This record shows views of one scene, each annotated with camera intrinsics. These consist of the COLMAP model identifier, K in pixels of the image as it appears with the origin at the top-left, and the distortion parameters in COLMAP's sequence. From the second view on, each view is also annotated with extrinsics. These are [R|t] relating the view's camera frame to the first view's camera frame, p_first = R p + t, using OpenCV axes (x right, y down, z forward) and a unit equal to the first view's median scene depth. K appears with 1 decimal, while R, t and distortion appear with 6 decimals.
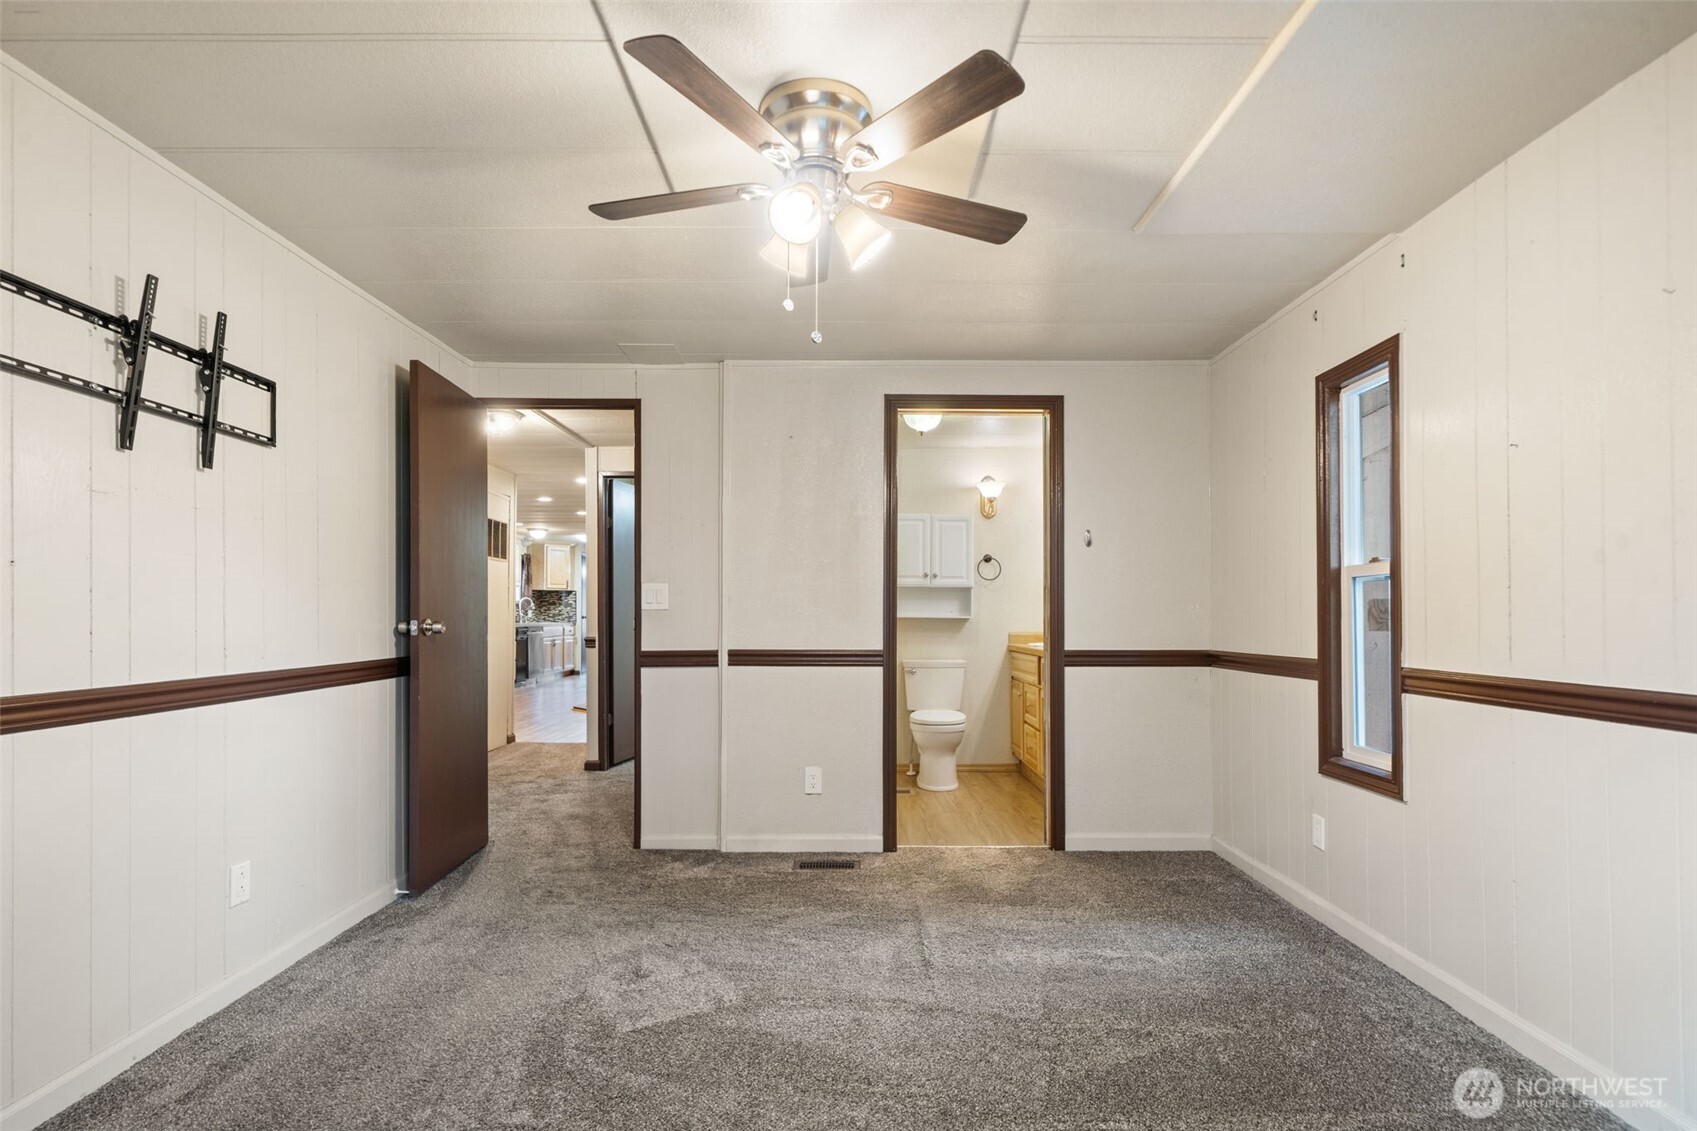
lens RADIAL K [[809.8, 0, 850.1], [0, 809.8, 606.1], [0, 0, 1]] dist [0.000125, 0.000139]
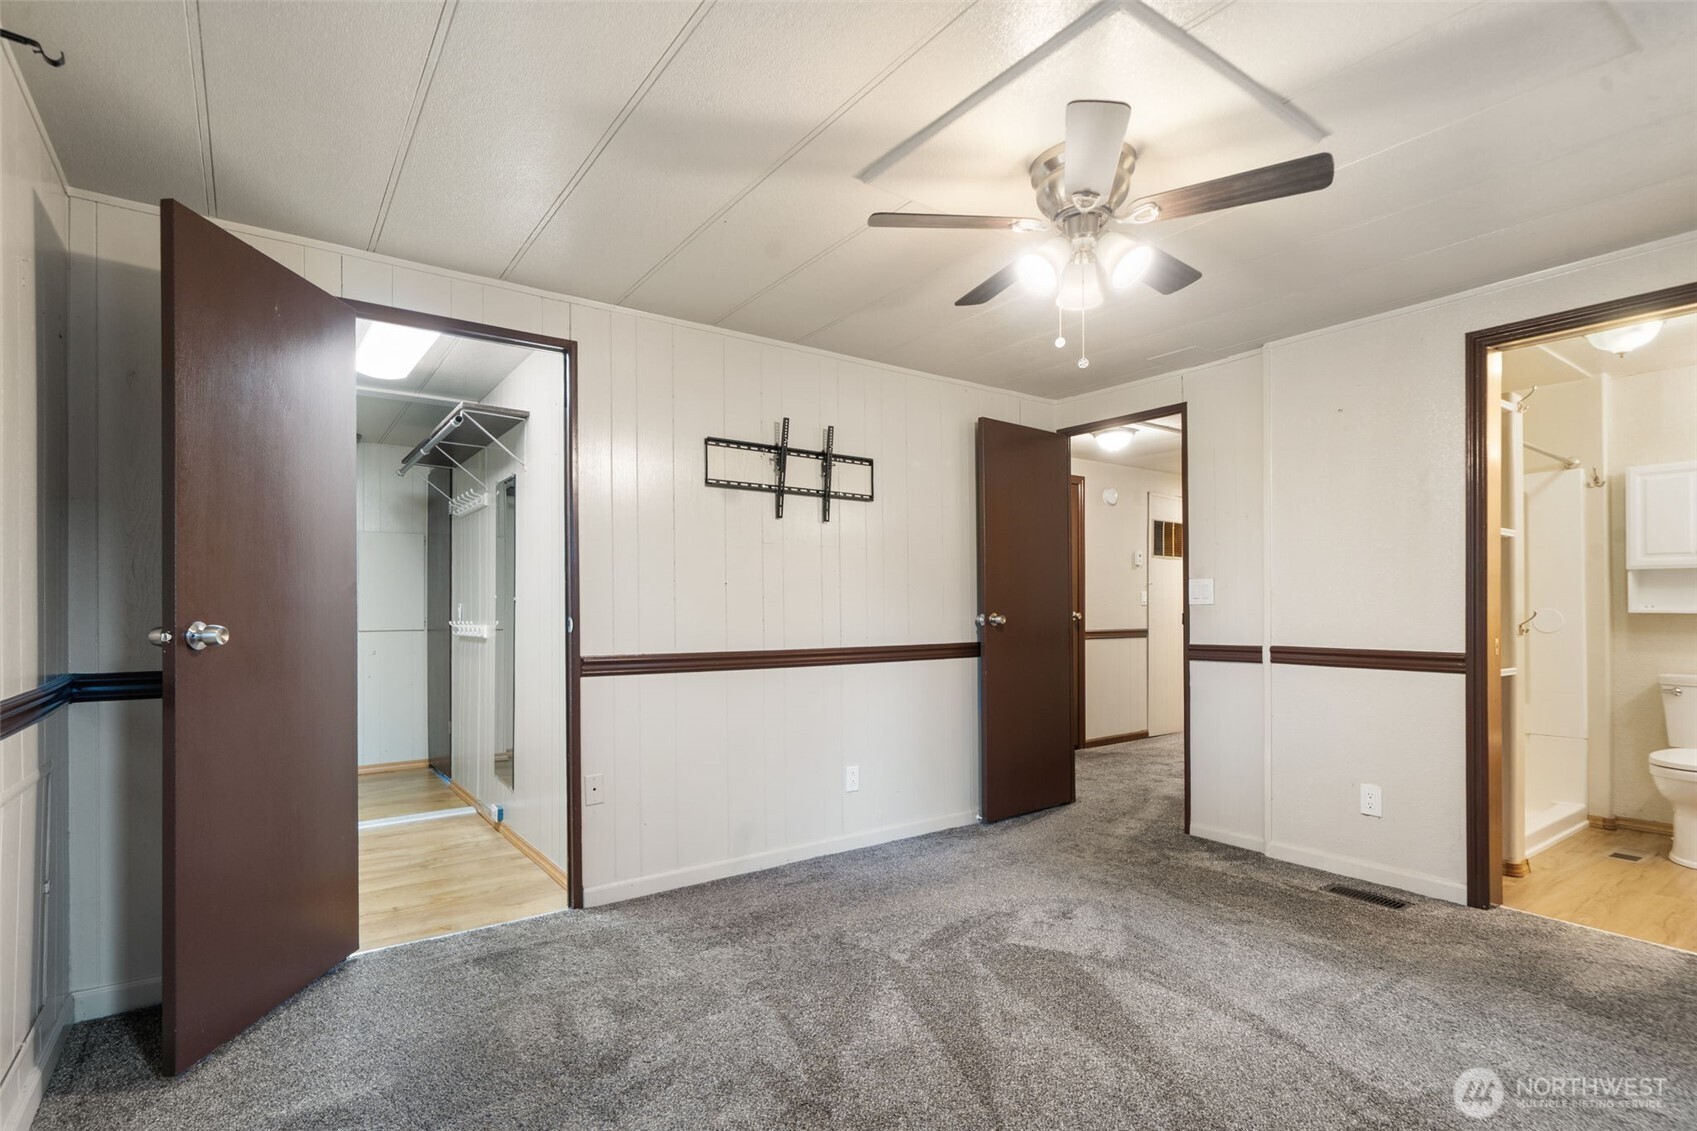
lens RADIAL K [[809.8, 0, 847.4], [0, 809.8, 604.5], [0, 0, 1]] dist [0.000125, 0.000139]
pose [[0.589618, -0.005540, -0.807663, 0.393213], [0.010214, 0.999948, 0.000598, -0.001198], [0.807618, -0.008602, 0.589644, 0.041060]]
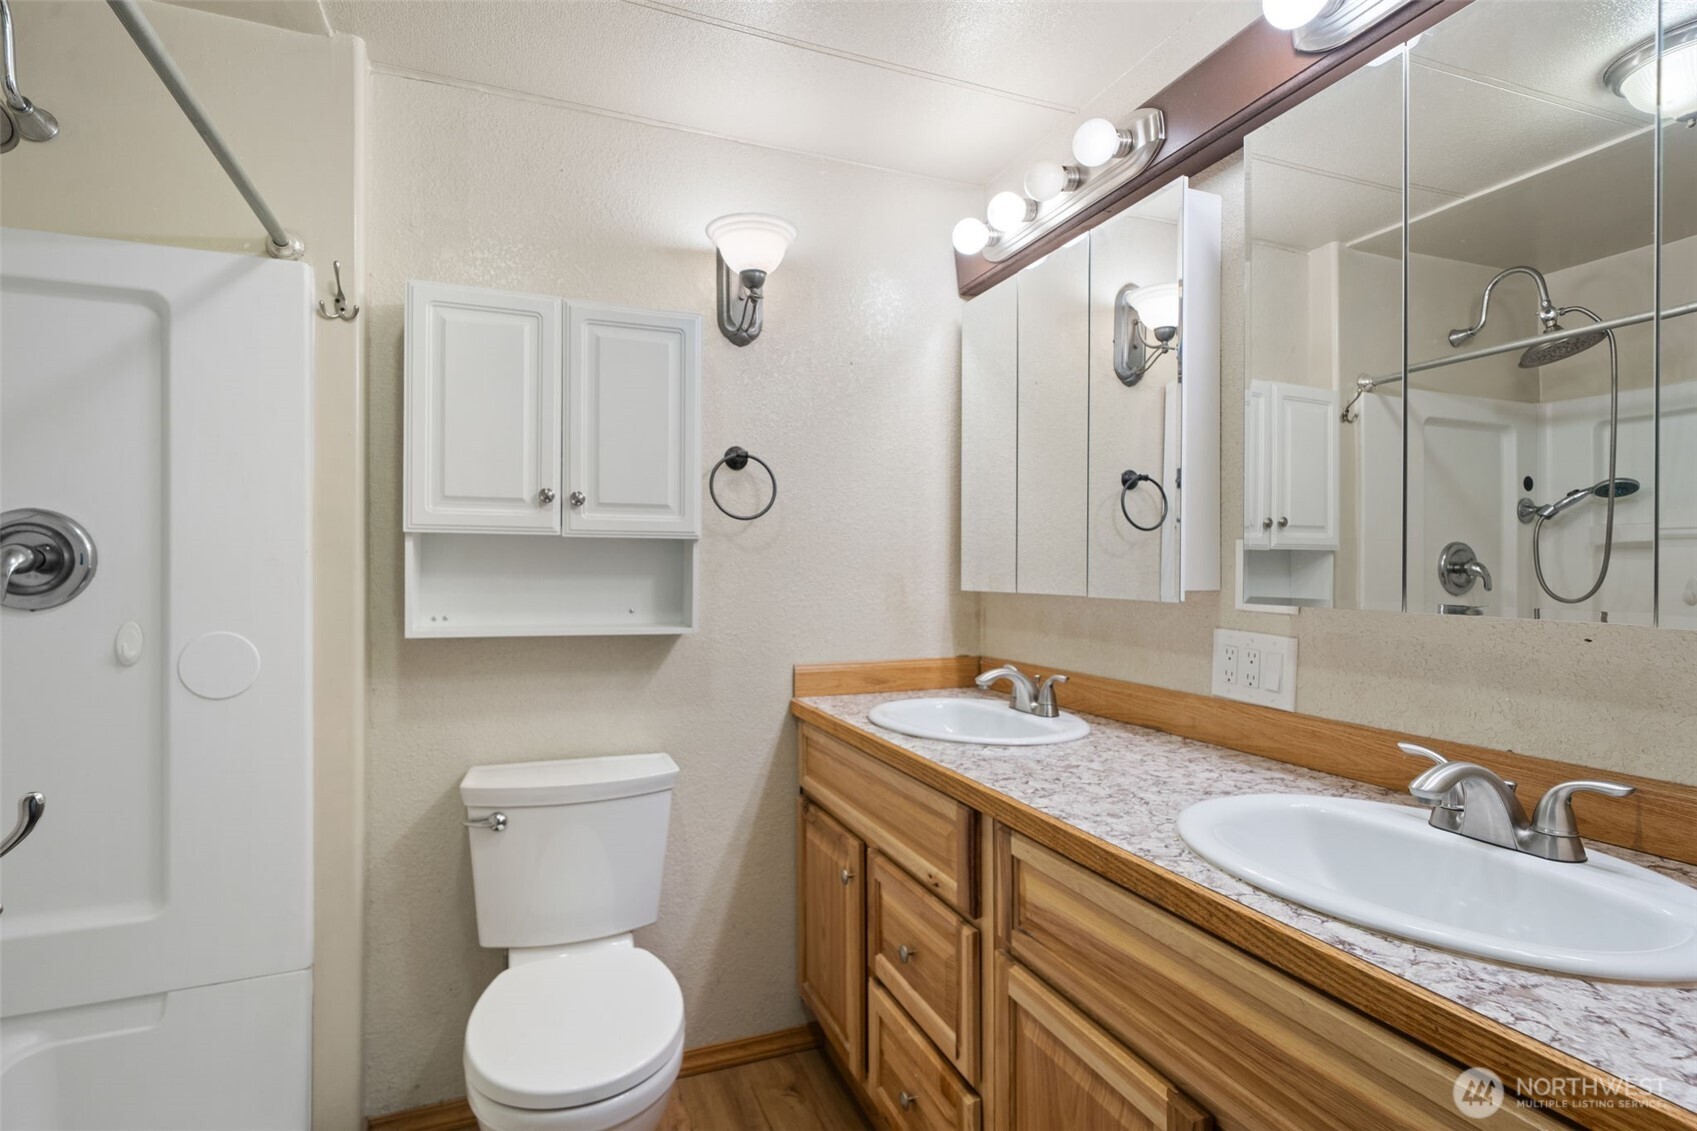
lens RADIAL K [[809.8, 0, 840.8], [0, 809.8, 573.5], [0, 0, 1]] dist [0.000125, 0.000139]
pose [[0.931194, 0.005749, 0.364478, 0.156111], [-0.010685, 0.999876, 0.011530, -0.025394], [-0.364367, -0.014631, 0.931141, 1.215730]]
